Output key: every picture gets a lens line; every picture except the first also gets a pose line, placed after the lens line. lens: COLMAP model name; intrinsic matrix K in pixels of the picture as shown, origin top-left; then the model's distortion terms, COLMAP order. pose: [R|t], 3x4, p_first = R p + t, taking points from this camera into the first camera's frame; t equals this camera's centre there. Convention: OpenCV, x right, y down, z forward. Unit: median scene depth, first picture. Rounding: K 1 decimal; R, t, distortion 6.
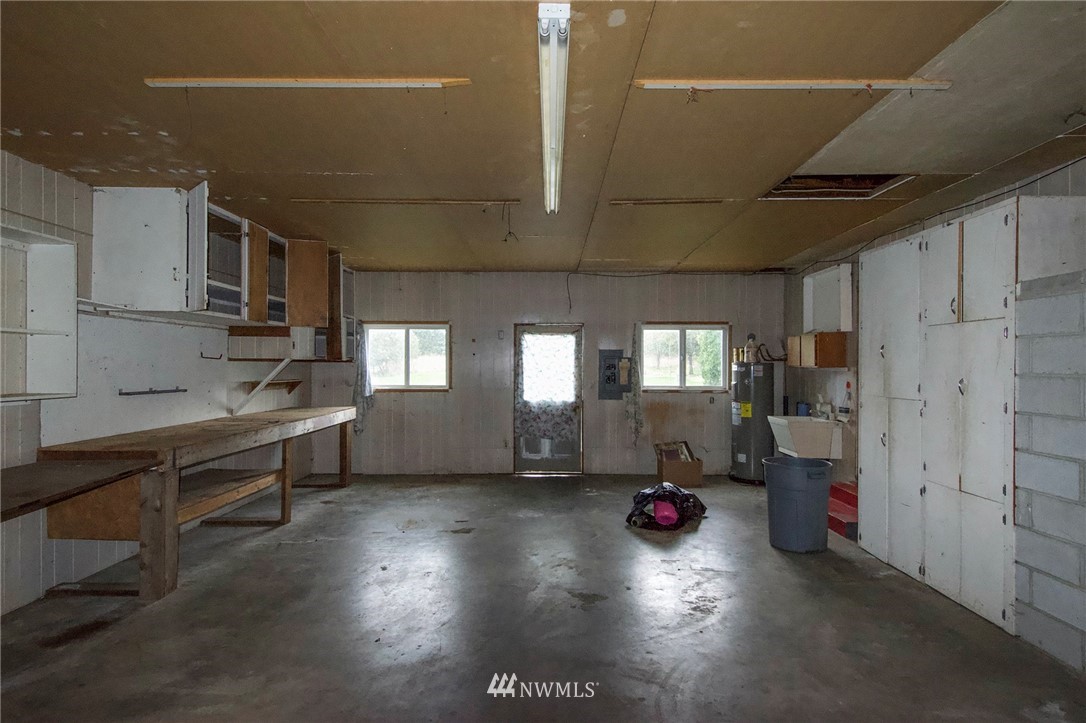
lens RADIAL K [[573.4, 0, 544.8], [0, 573.4, 361.7], [0, 0, 1]] dist [-0.000732, -0.008222]
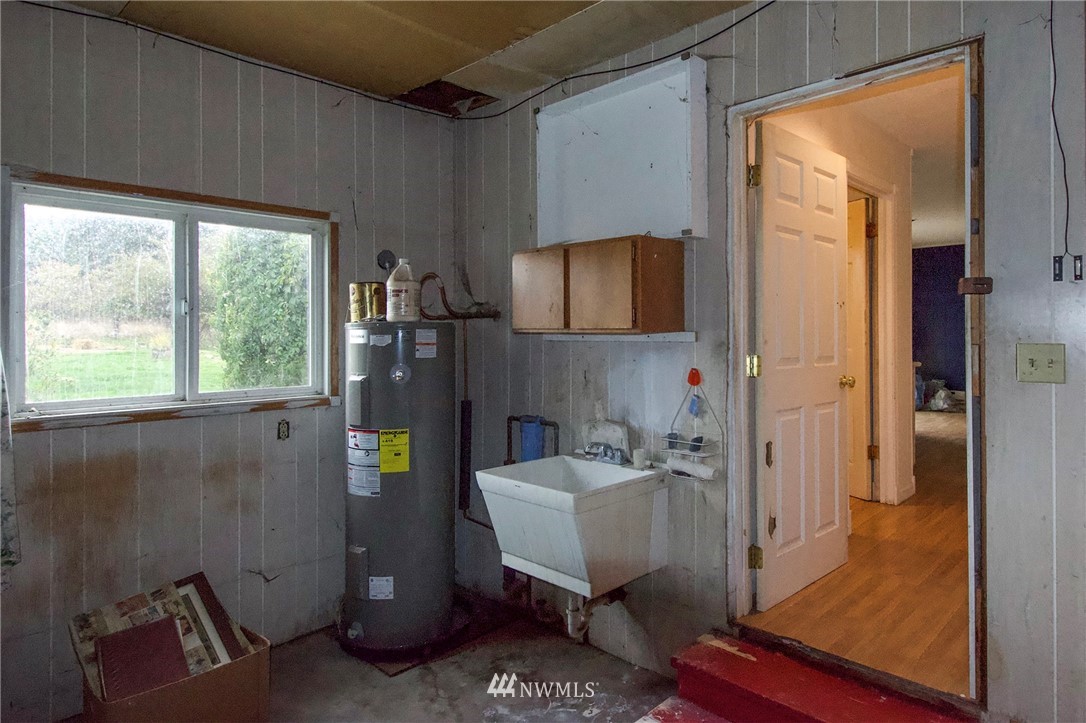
lens RADIAL K [[573.4, 0, 562.0], [0, 573.4, 327.4], [0, 0, 1]] dist [-0.000732, -0.008222]
pose [[0.656584, -0.000398, 0.754253, 0.145386], [0.002770, 0.999994, -0.001884, 0.005958], [-0.754248, 0.003327, 0.656581, 0.669411]]
